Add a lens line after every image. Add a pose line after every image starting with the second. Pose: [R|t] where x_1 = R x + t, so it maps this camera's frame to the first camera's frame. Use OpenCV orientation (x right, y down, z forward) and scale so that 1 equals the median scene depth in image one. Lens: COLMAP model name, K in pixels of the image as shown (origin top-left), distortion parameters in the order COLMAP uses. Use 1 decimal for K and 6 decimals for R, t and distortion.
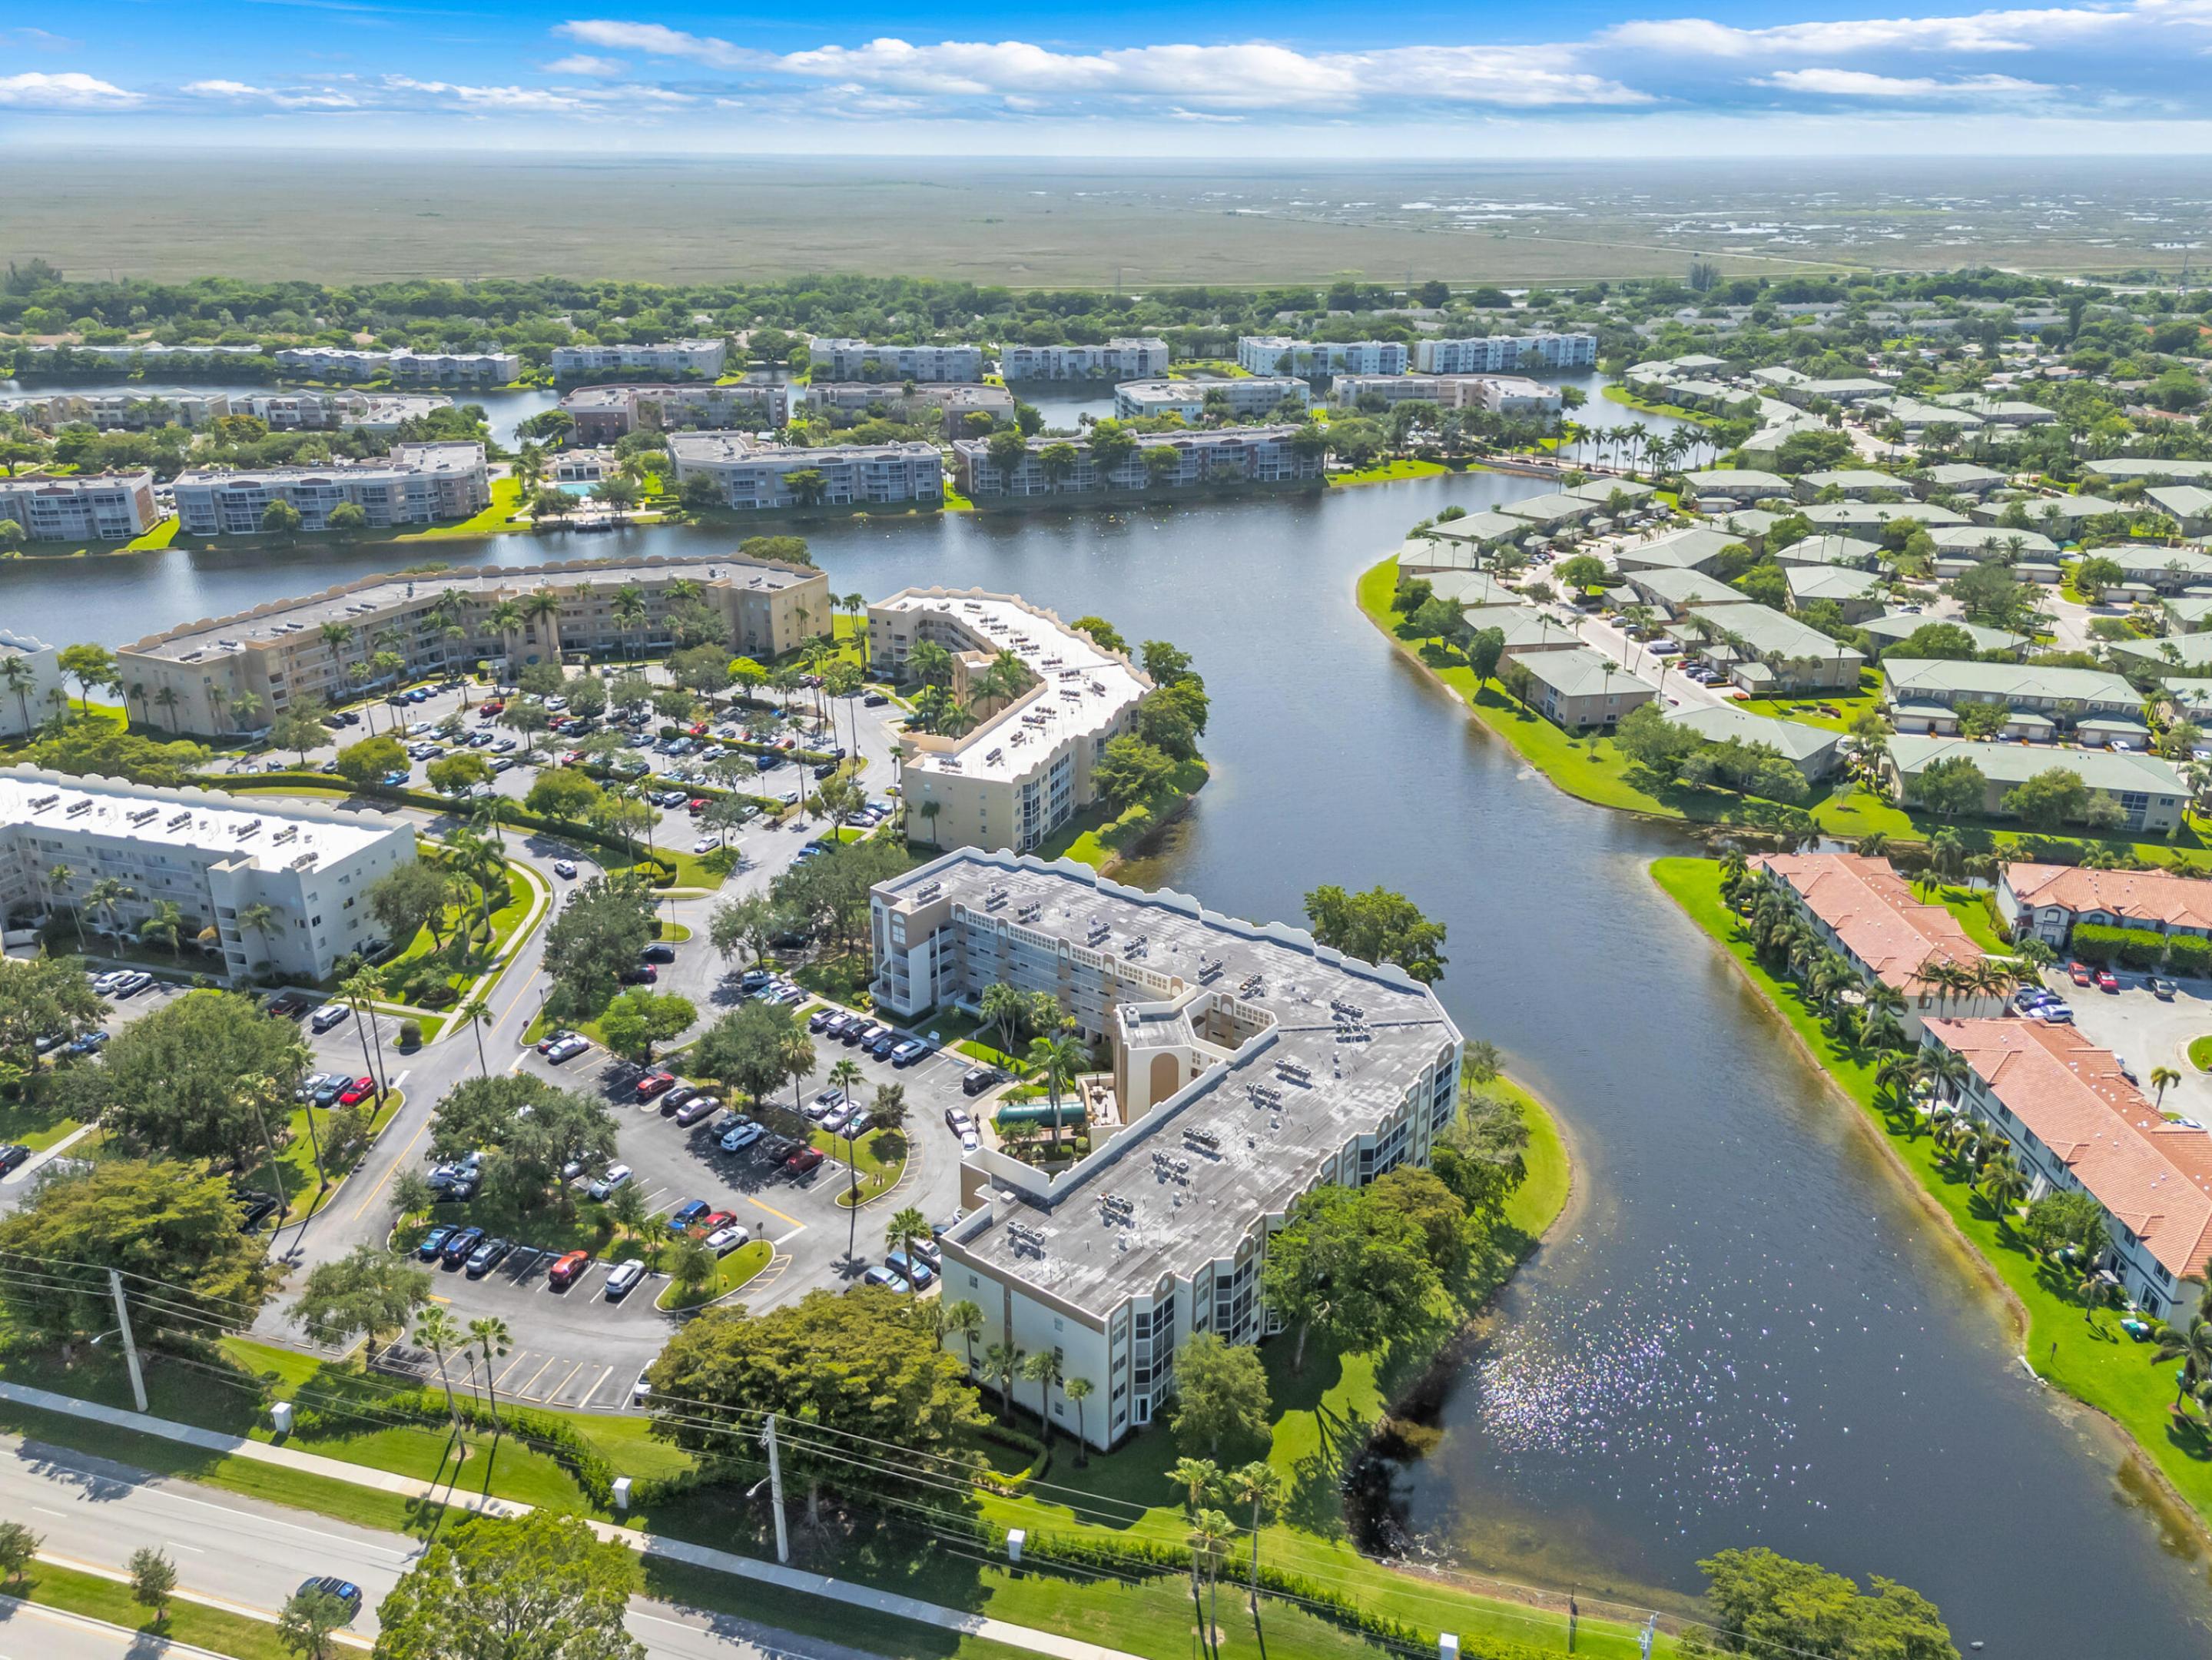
lens RADIAL K [[1662.1, 0, 1108.9], [0, 1662.1, 822.4], [0, 0, 1]] dist [0.081122, -0.069319]
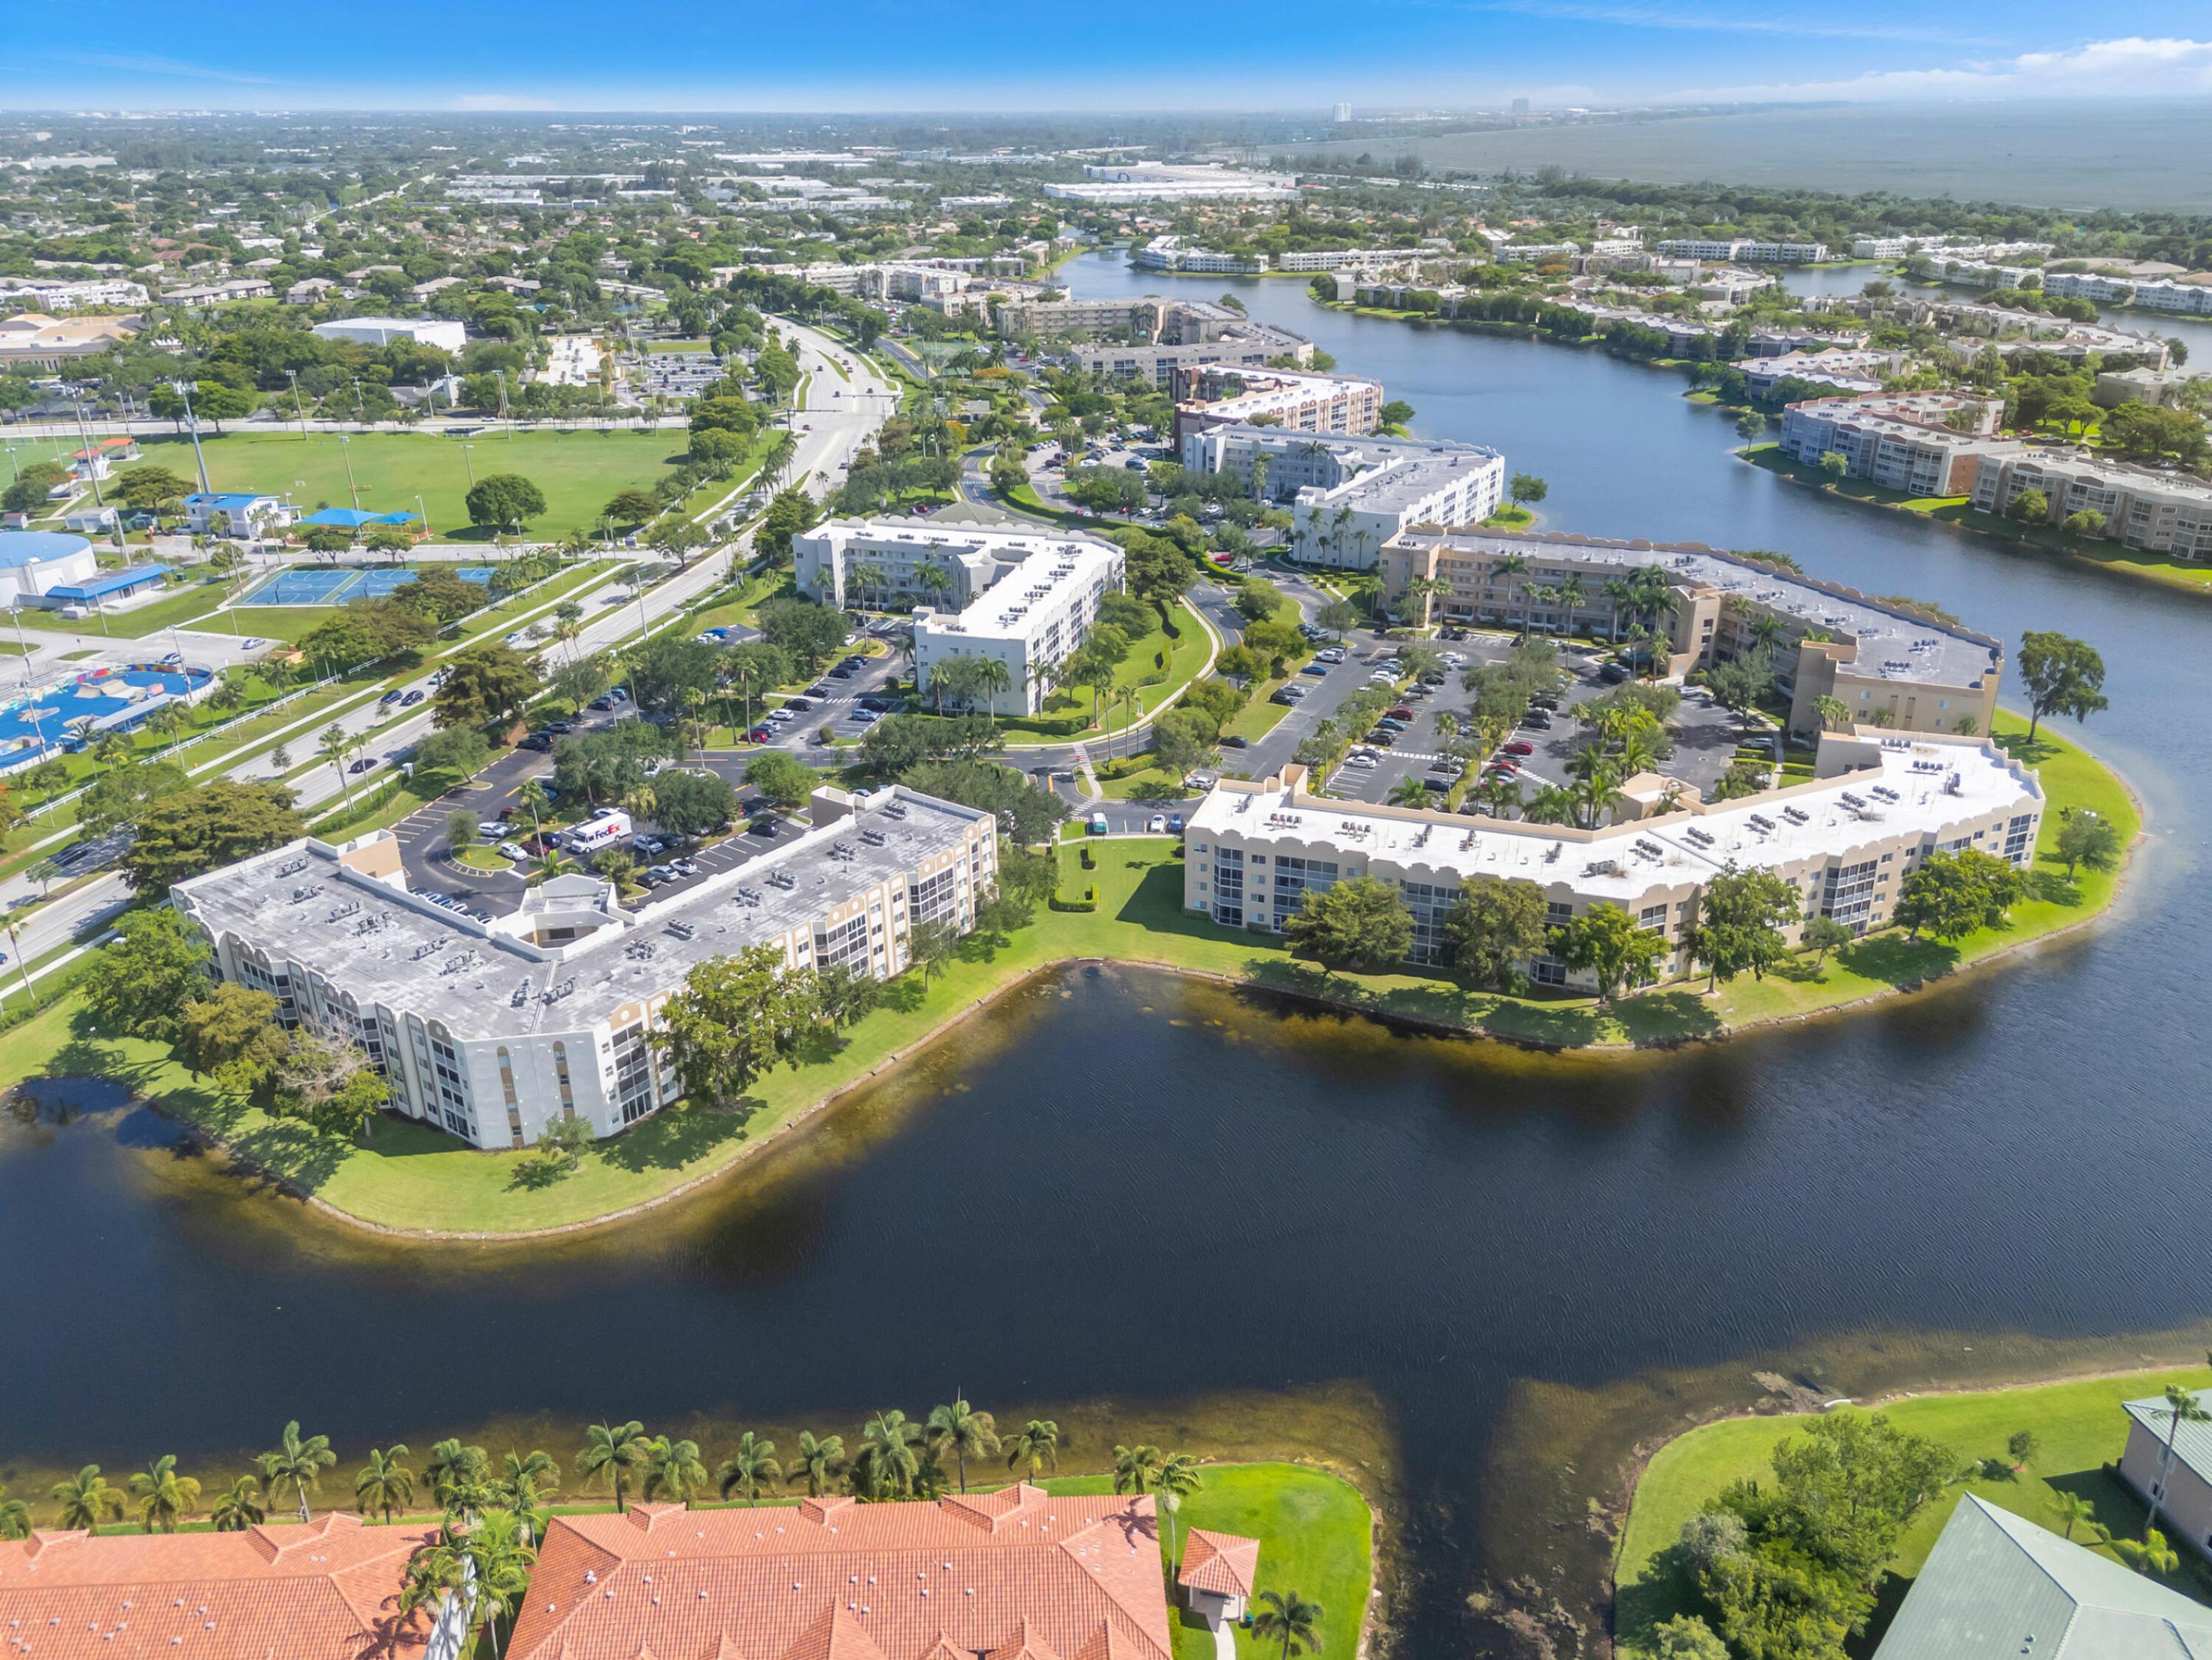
lens RADIAL K [[1662.1, 0, 1108.9], [0, 1662.1, 822.4], [0, 0, 1]] dist [0.081122, -0.069319]
pose [[0.017684, 0.384164, -0.923096, 0.779763], [-0.362346, 0.862942, 0.352188, -0.334351], [0.931876, 0.328252, 0.154460, 0.853750]]
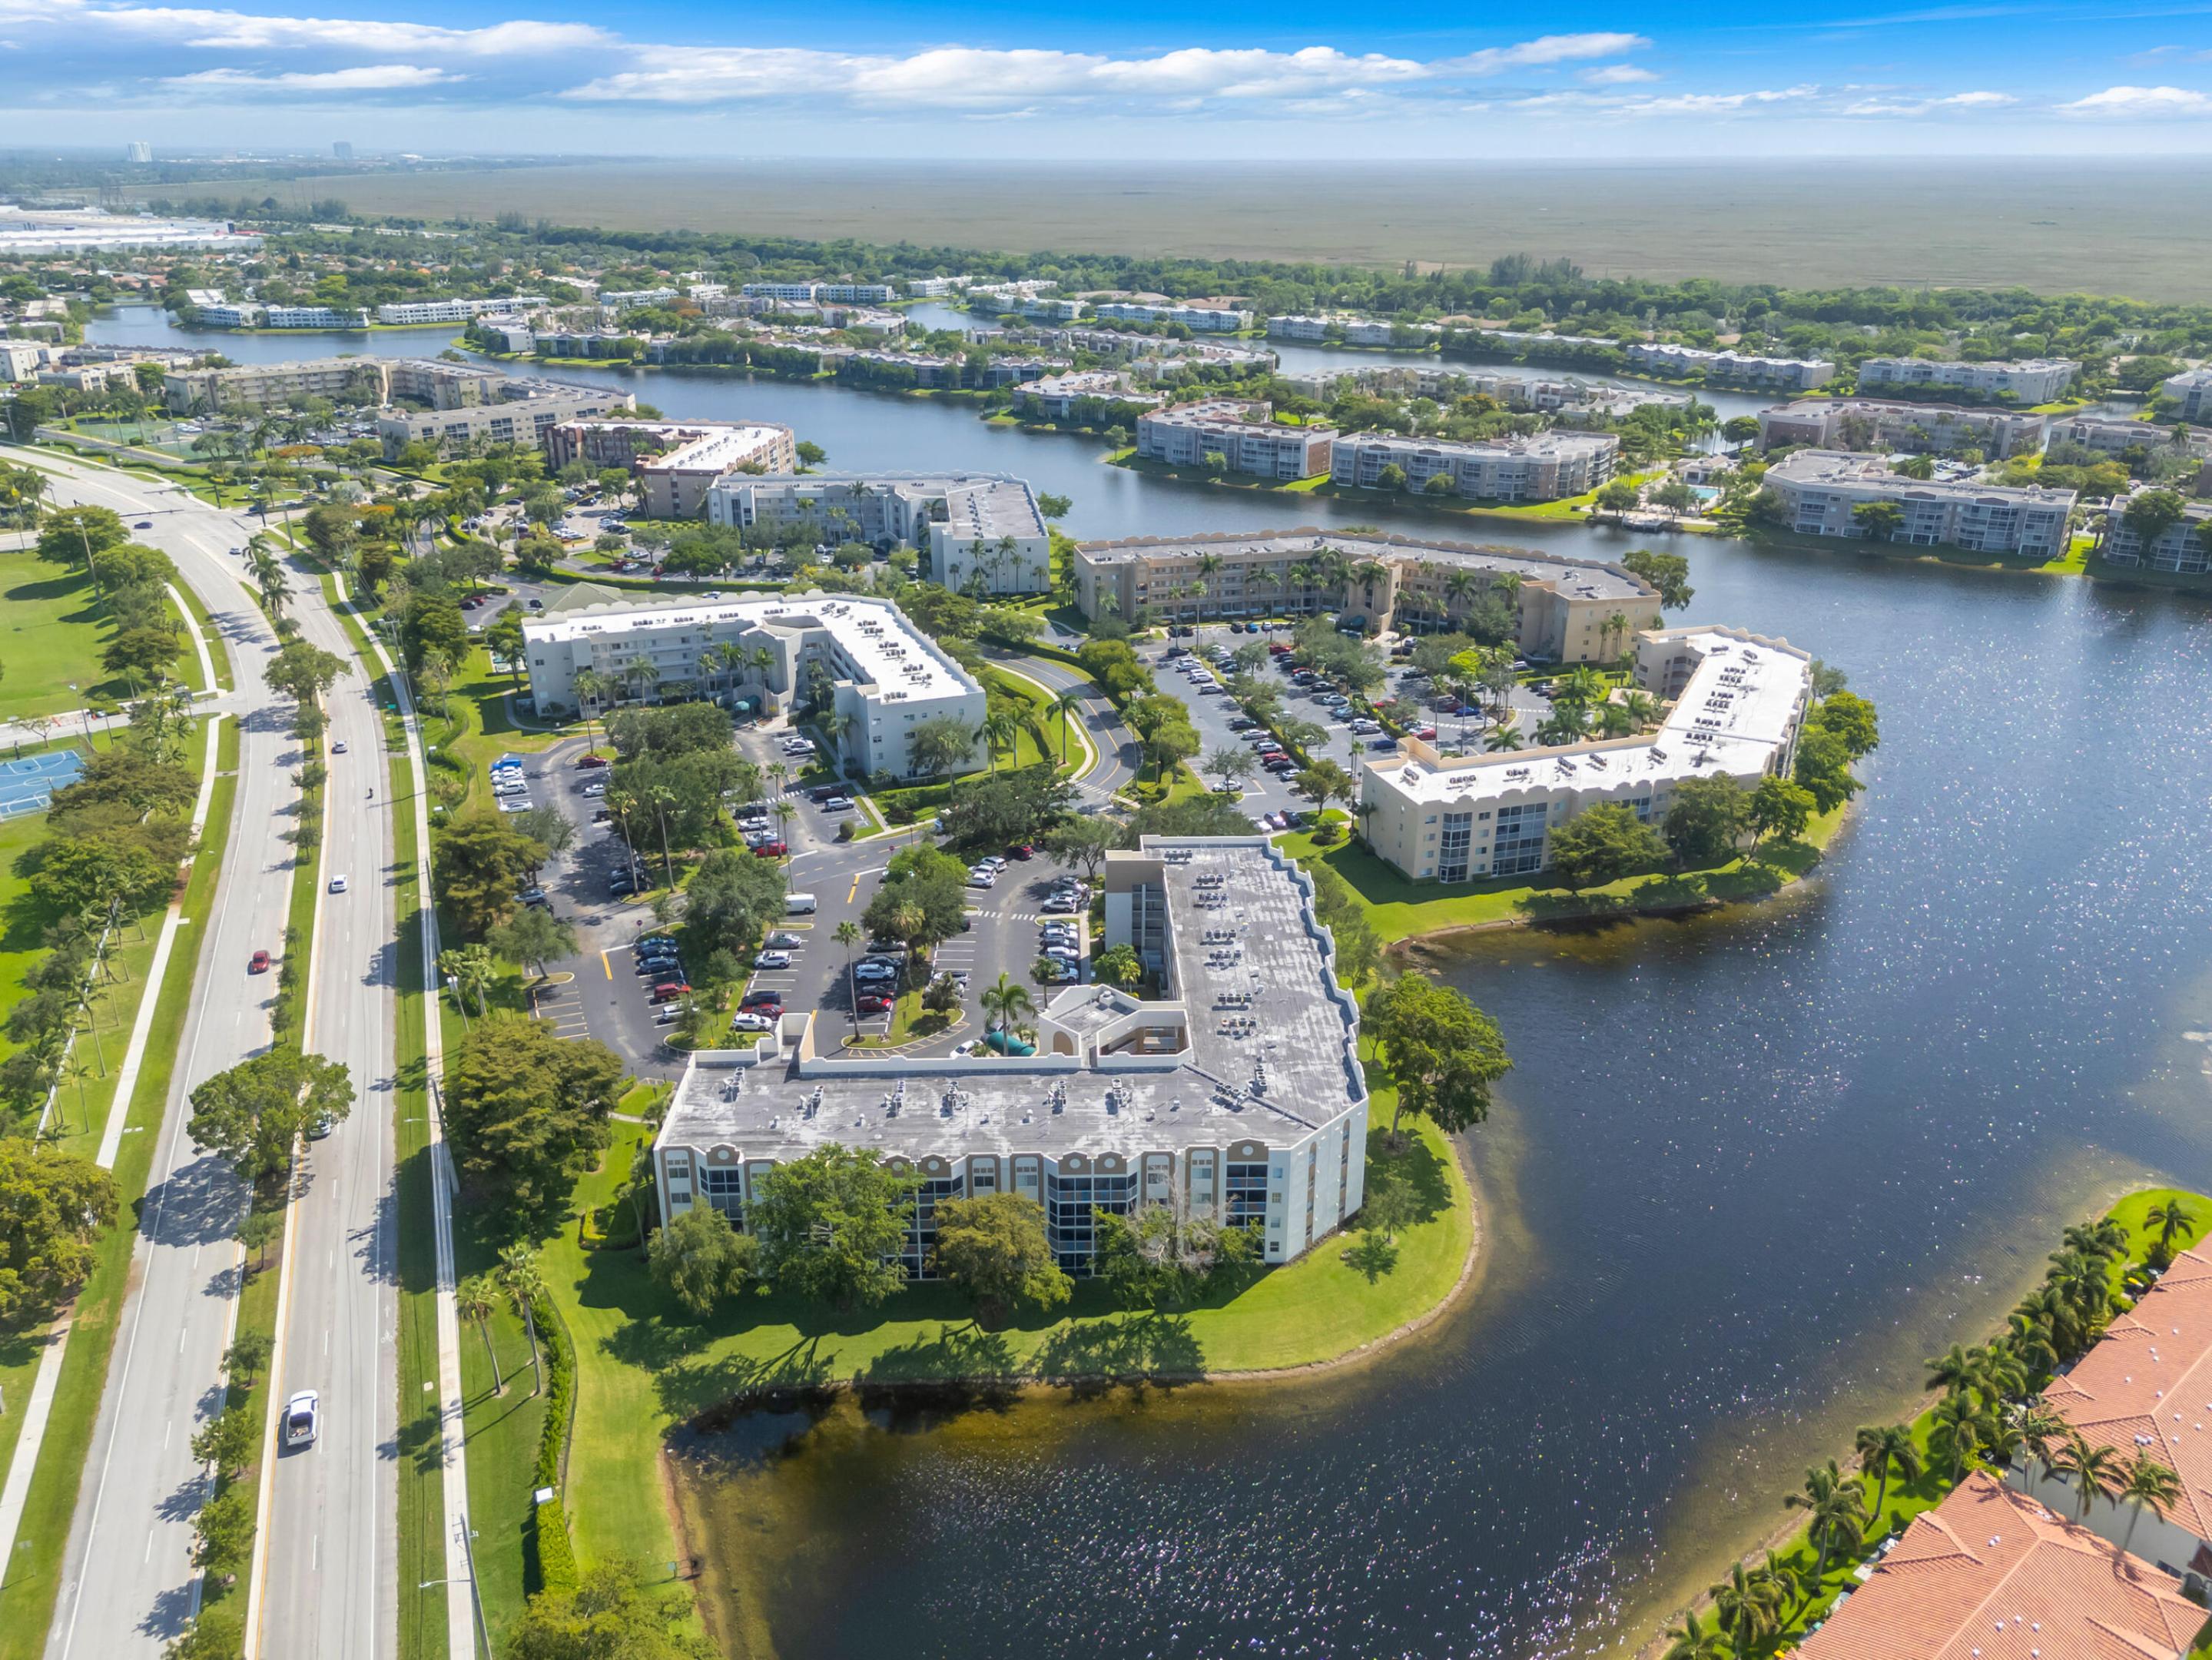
lens RADIAL K [[1617.3, 0, 1138.9], [0, 1617.3, 833.3], [0, 0, 1]] dist [0.079419, -0.065243]
pose [[0.632536, 0.291422, -0.717615, 0.538458], [-0.284358, 0.949191, 0.134821, -0.091391], [0.720444, 0.118780, 0.683266, 0.240274]]
